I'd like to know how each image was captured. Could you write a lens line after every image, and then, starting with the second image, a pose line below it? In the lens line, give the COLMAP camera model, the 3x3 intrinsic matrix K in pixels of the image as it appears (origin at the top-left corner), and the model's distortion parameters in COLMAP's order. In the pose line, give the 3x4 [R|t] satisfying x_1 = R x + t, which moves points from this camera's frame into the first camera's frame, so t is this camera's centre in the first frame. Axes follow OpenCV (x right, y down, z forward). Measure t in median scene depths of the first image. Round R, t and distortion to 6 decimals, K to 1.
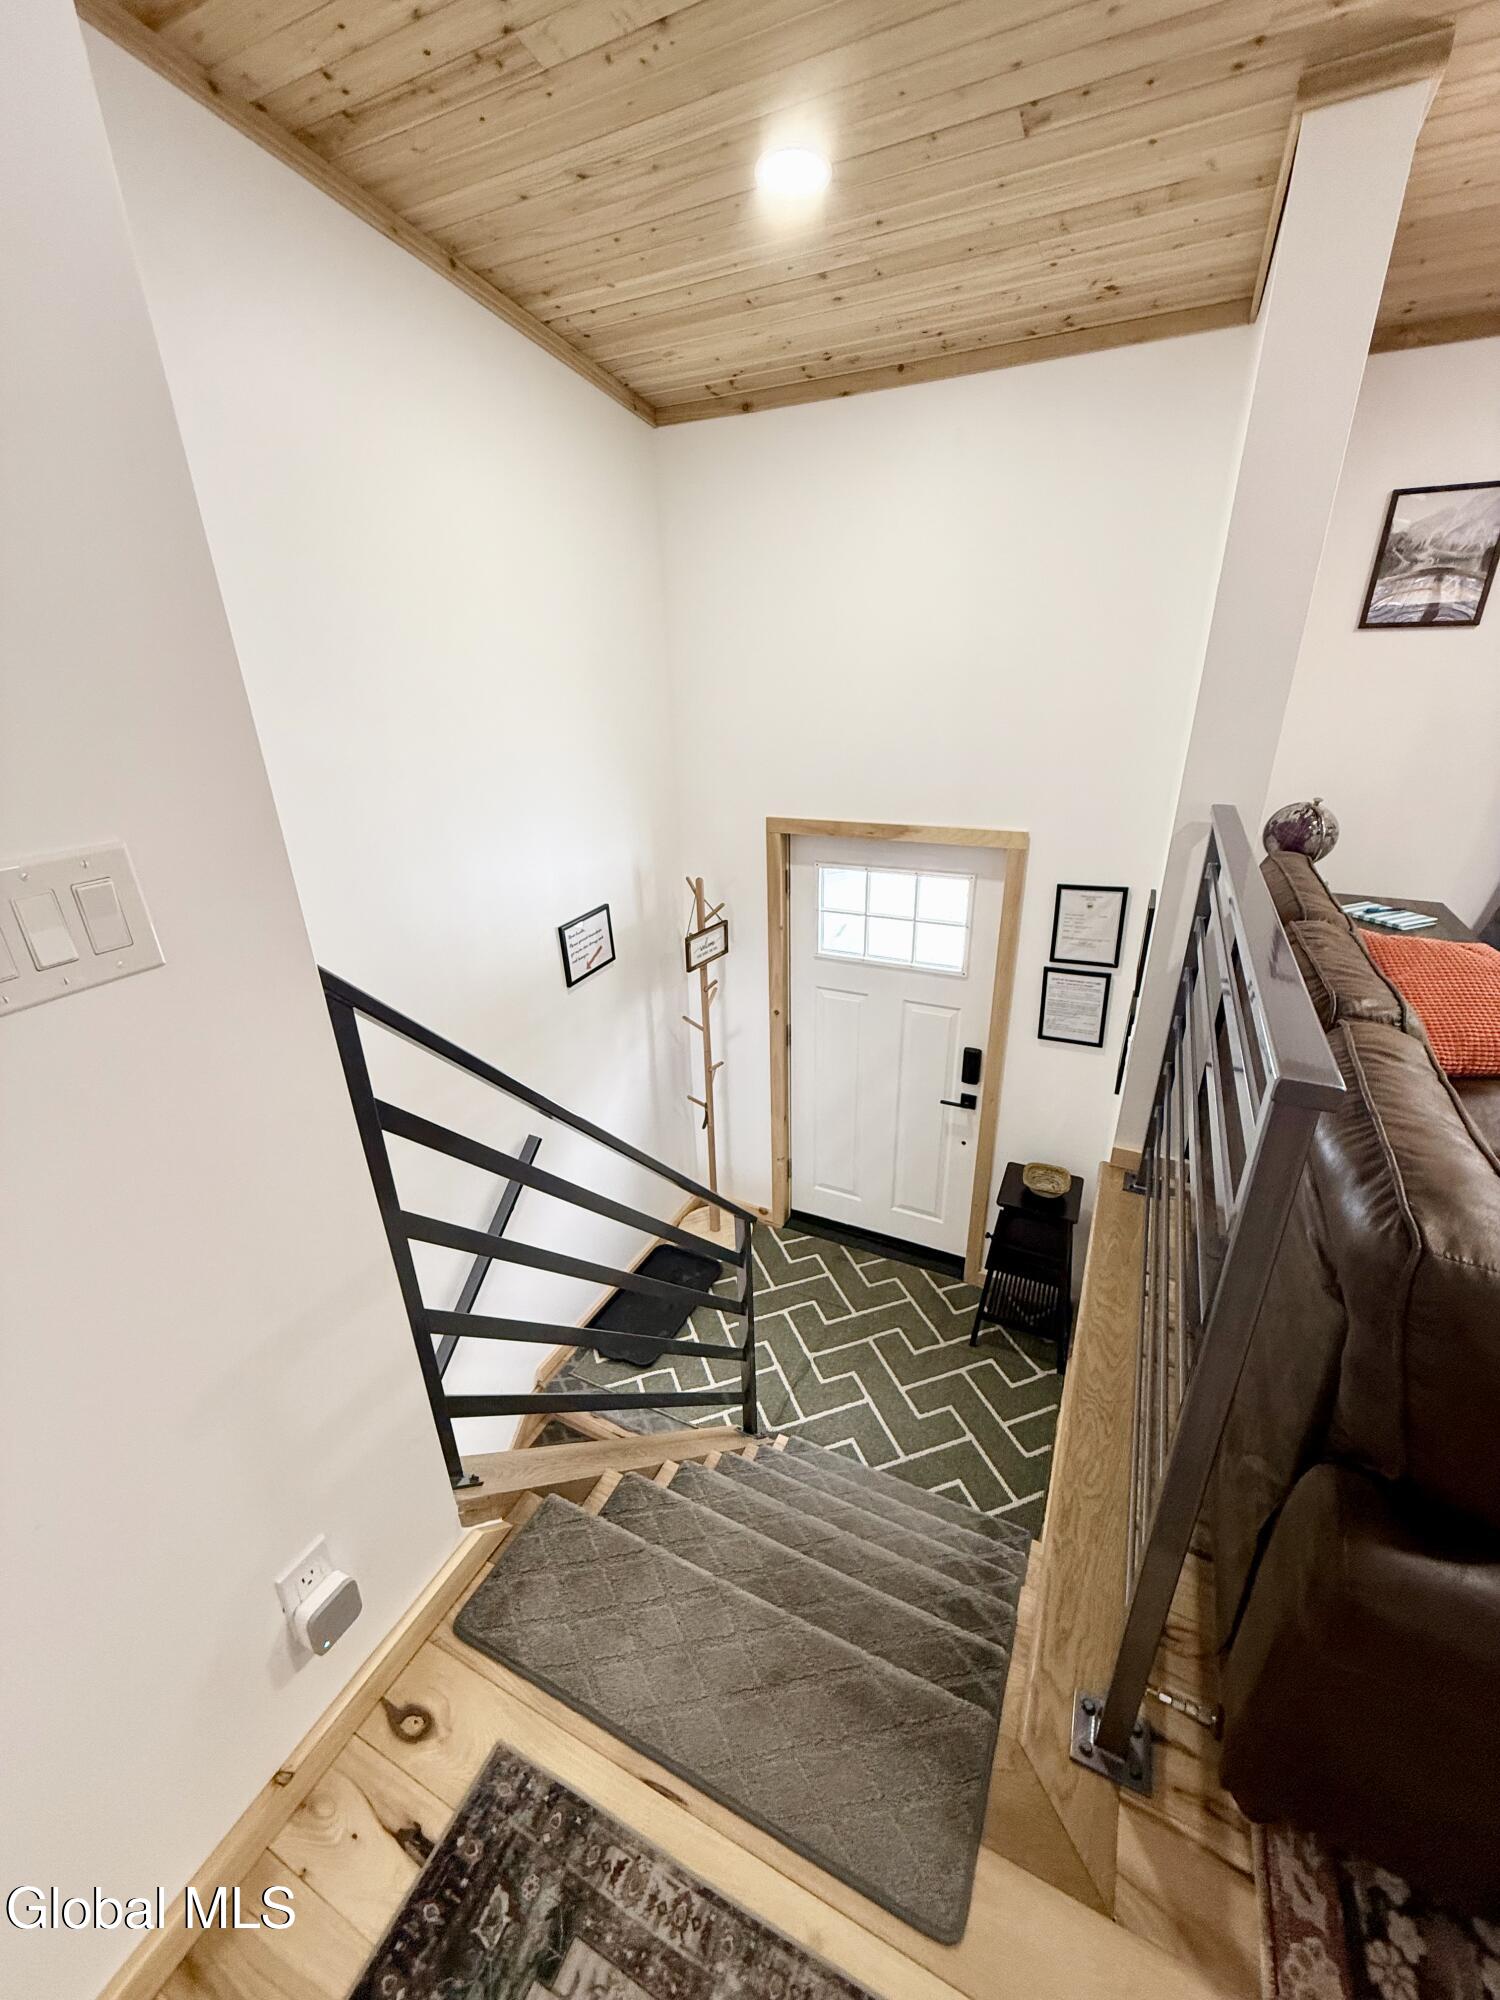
lens RADIAL K [[795.4, 0, 754.6], [0, 795.4, 1006.2], [0, 0, 1]] dist [0.000244, 0.000098]
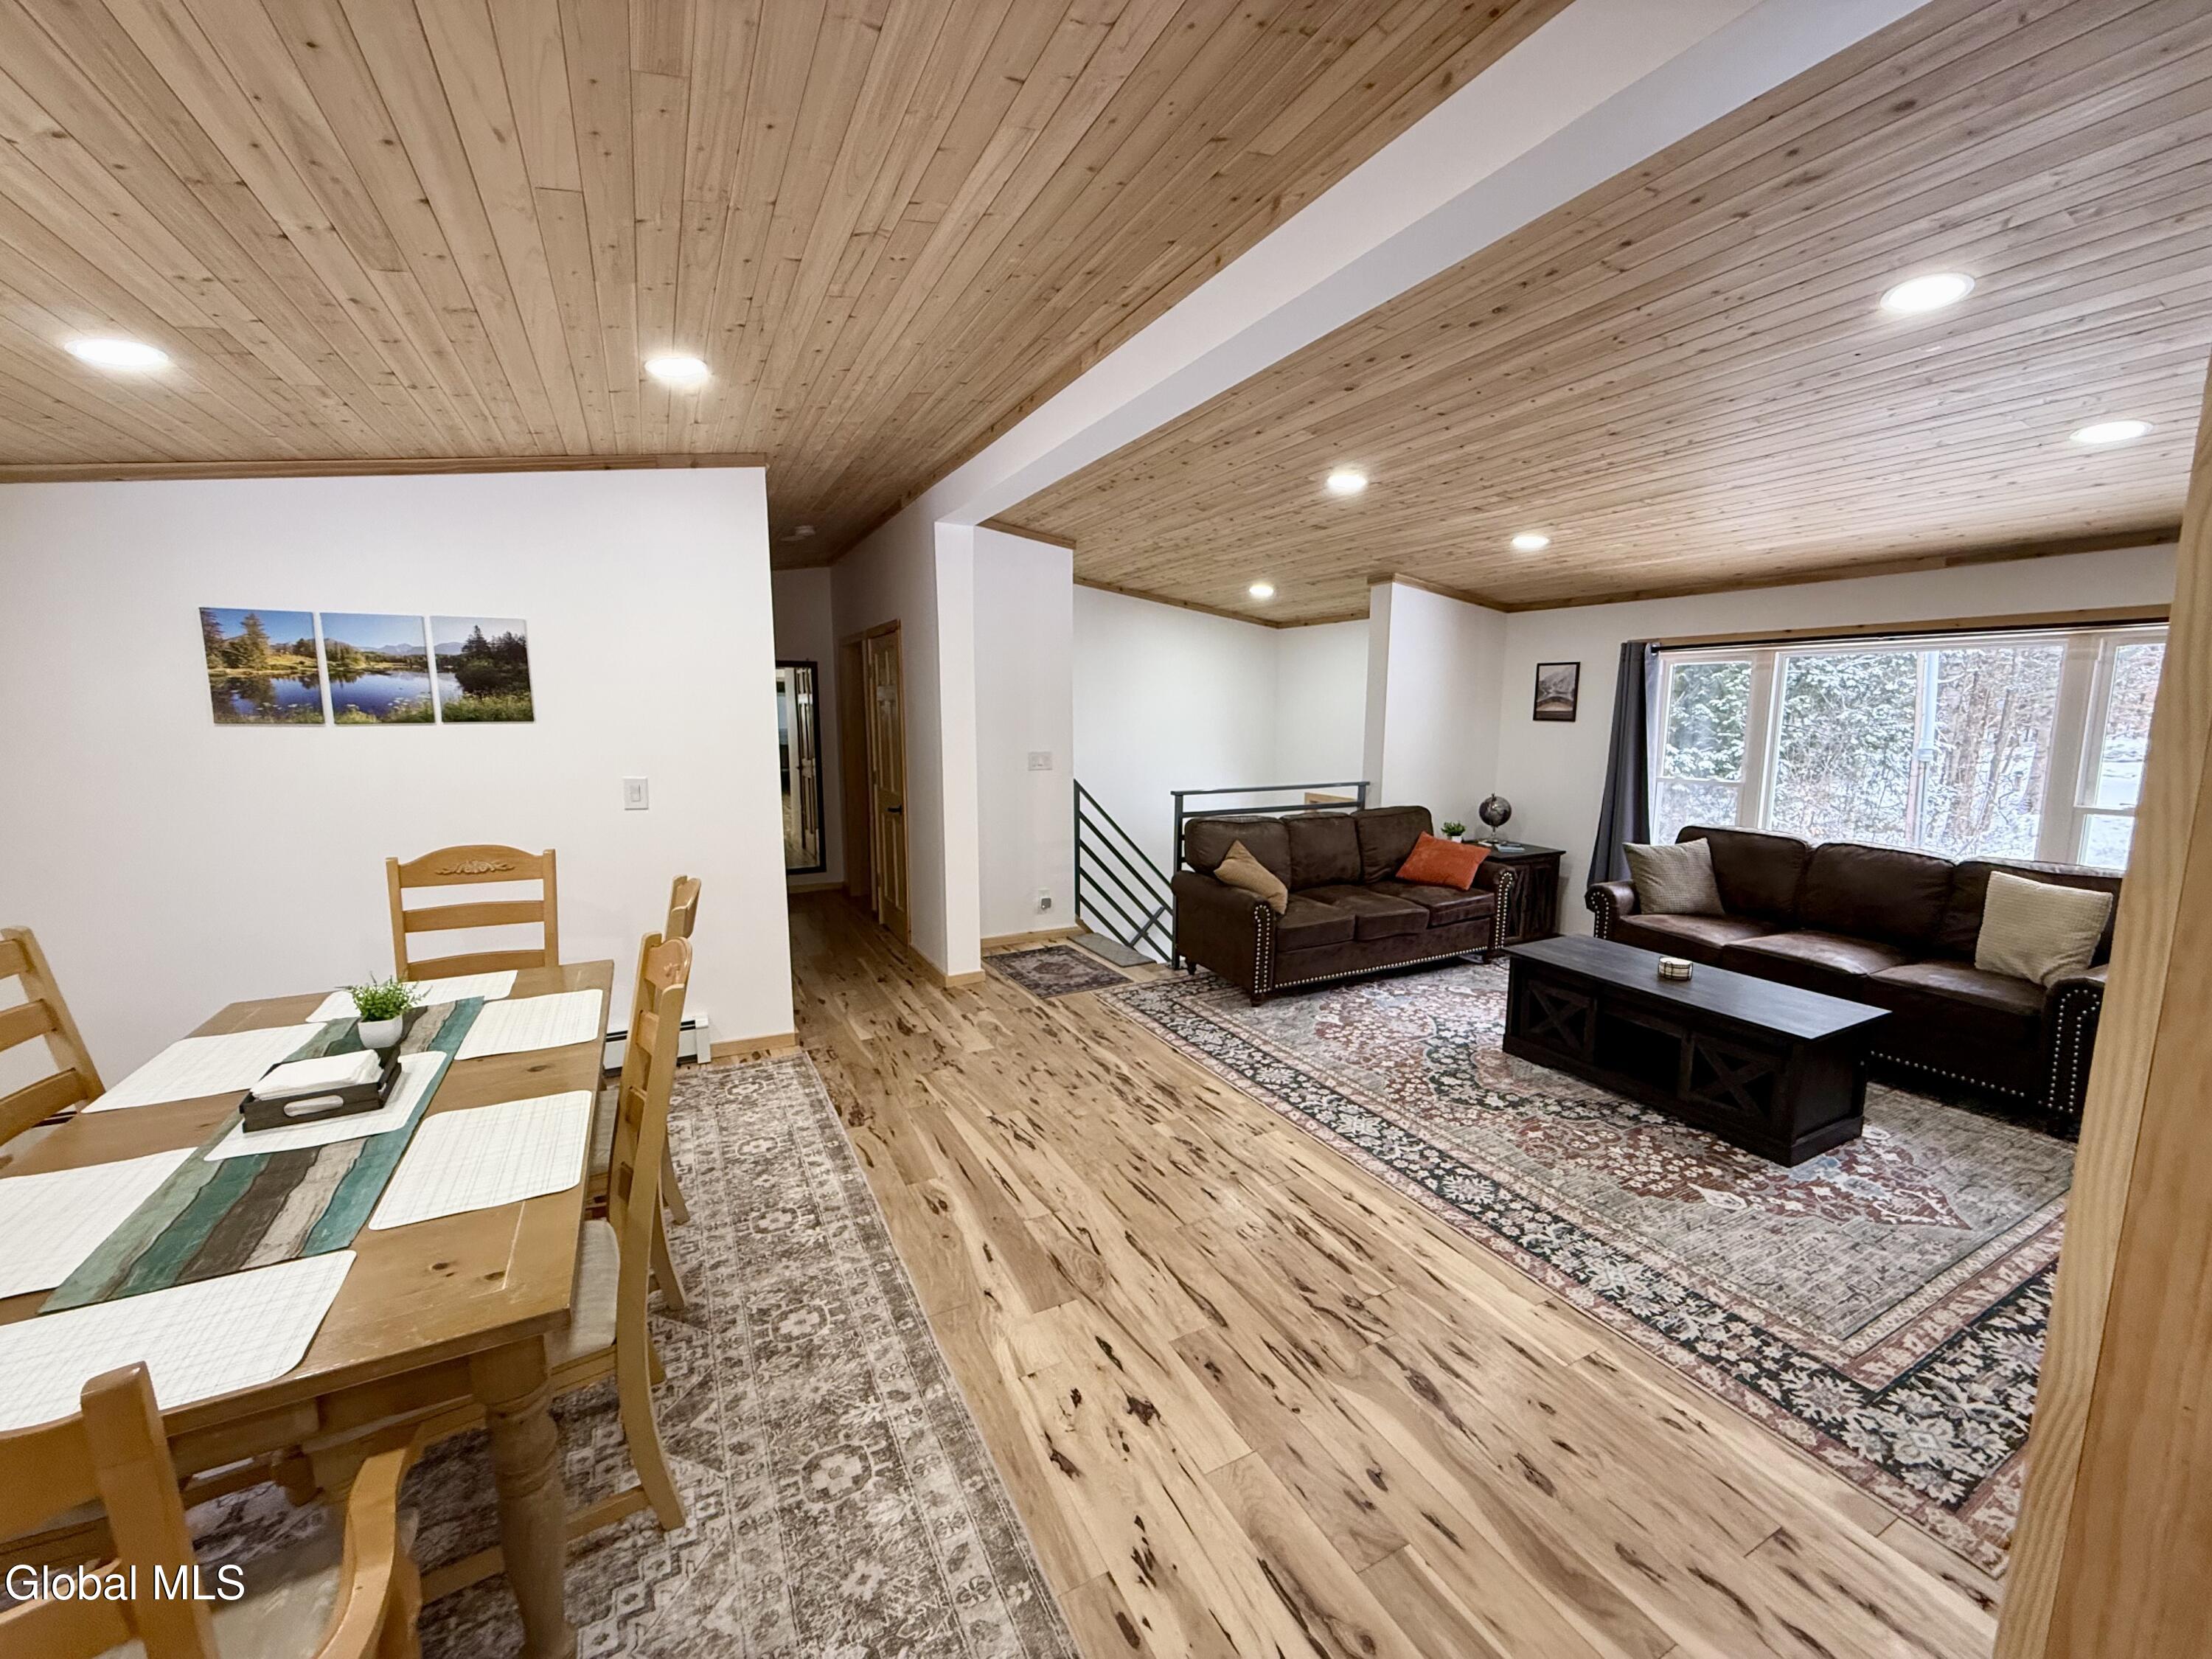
lens RADIAL K [[879.7, 0, 1099.5], [0, 879.7, 821.2], [0, 0, 1]] dist [0.000244, 0.000098]
pose [[0.792798, 0.102555, -0.600794, 1.834947], [-0.252508, 0.952432, -0.170626, 0.684307], [0.554717, 0.286977, 0.780982, -2.003051]]
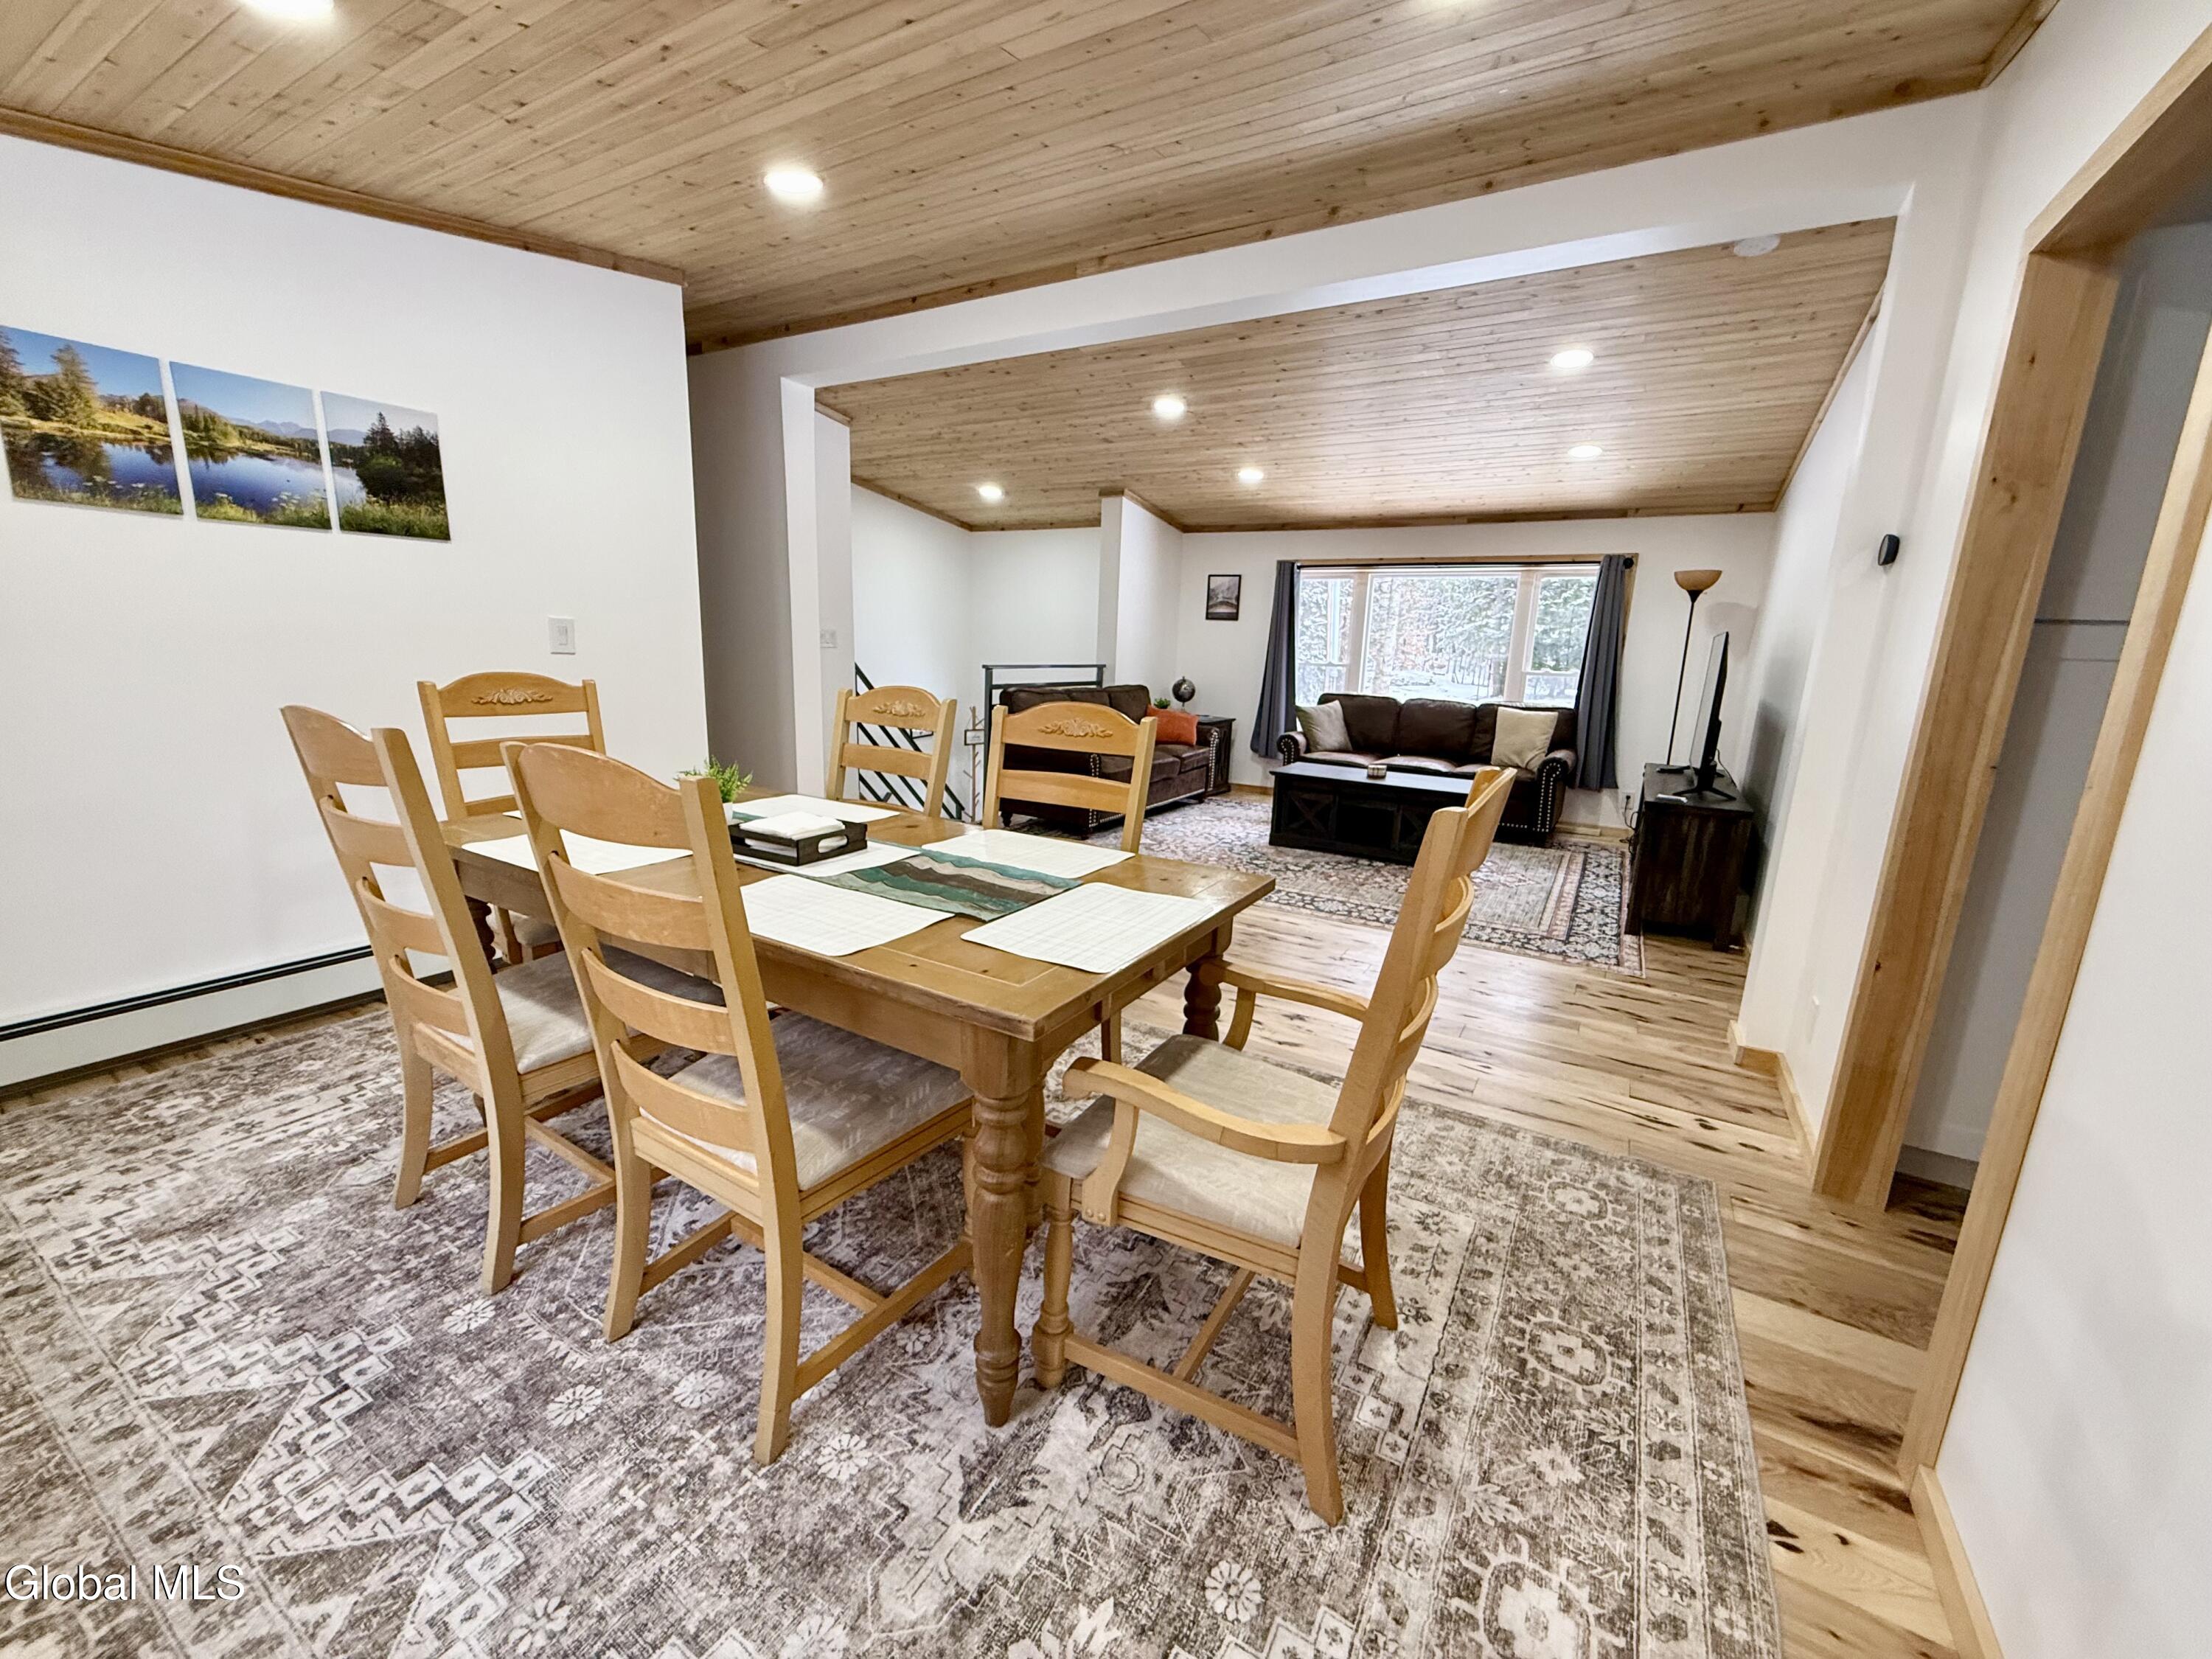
lens RADIAL K [[879.7, 0, 1109.7], [0, 879.7, 816.7], [0, 0, 1]] dist [0.000244, 0.000098]
pose [[0.993477, 0.075548, -0.085411, 1.062370], [-0.090957, 0.976775, -0.194004, 1.161543], [0.068770, 0.200508, 0.977275, -2.649815]]
